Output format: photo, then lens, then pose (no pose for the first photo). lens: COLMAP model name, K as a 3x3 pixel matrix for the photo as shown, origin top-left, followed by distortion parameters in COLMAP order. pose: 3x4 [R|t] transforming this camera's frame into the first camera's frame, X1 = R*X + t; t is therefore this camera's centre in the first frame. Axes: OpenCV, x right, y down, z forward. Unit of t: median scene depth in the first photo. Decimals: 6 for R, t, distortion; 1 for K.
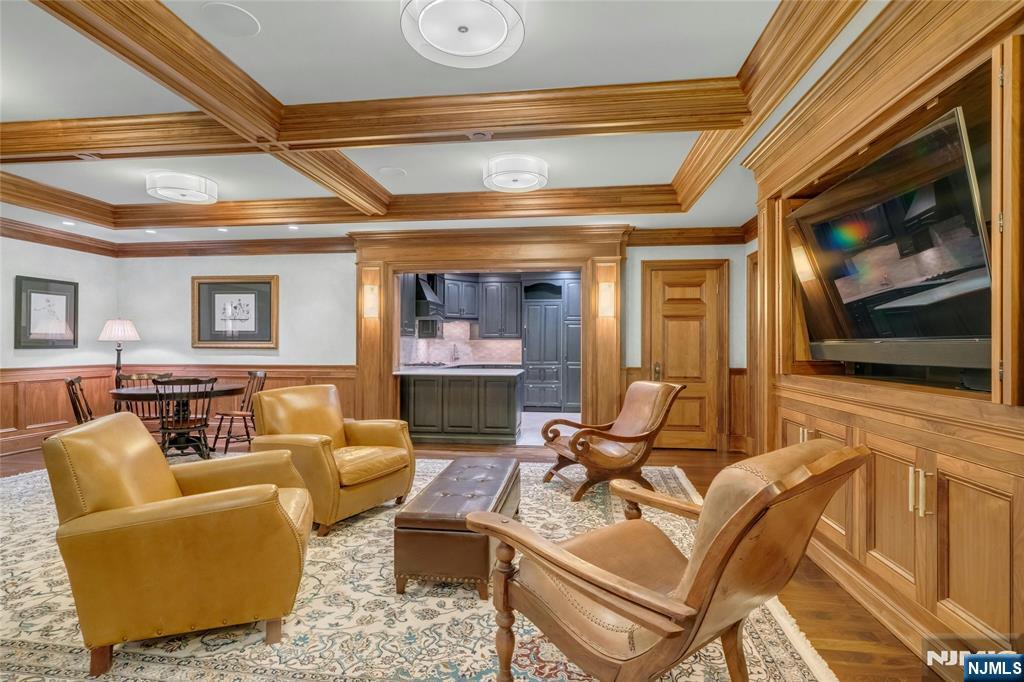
lens RADIAL K [[471.4, 0, 511.1], [0, 471.4, 342.1], [0, 0, 1]] dist [-0.013191, 0.000103]
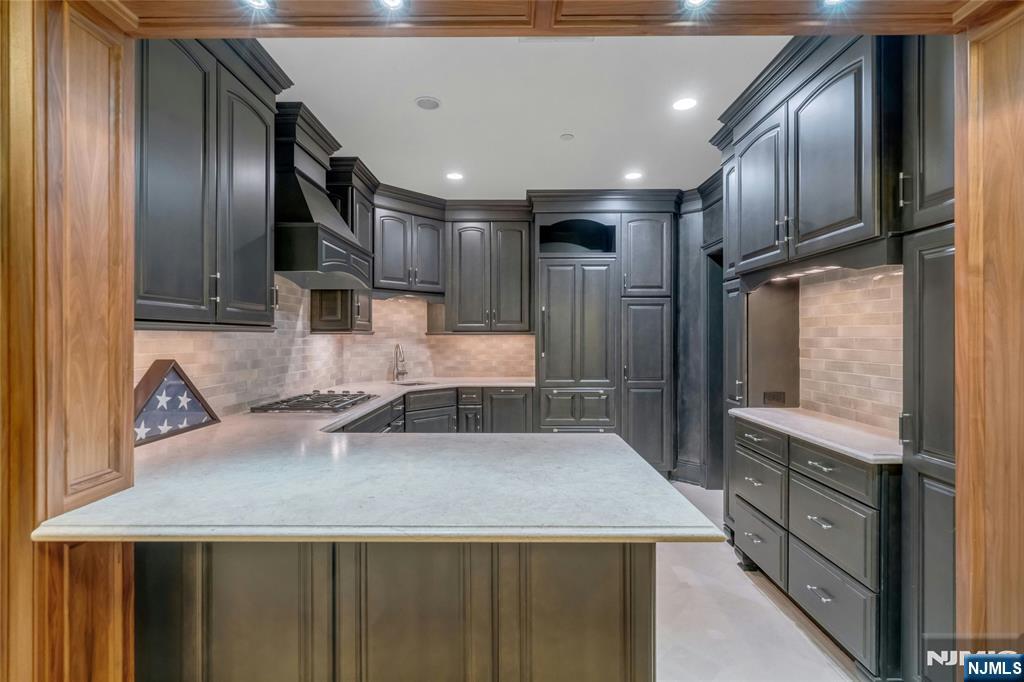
lens RADIAL K [[471.4, 0, 508.7], [0, 471.4, 342.4], [0, 0, 1]] dist [-0.013191, 0.000103]
pose [[0.994506, -0.001475, 0.104671, -0.056728], [0.000026, 0.999904, 0.013842, -0.004573], [-0.104681, -0.013763, 0.994411, 0.513482]]
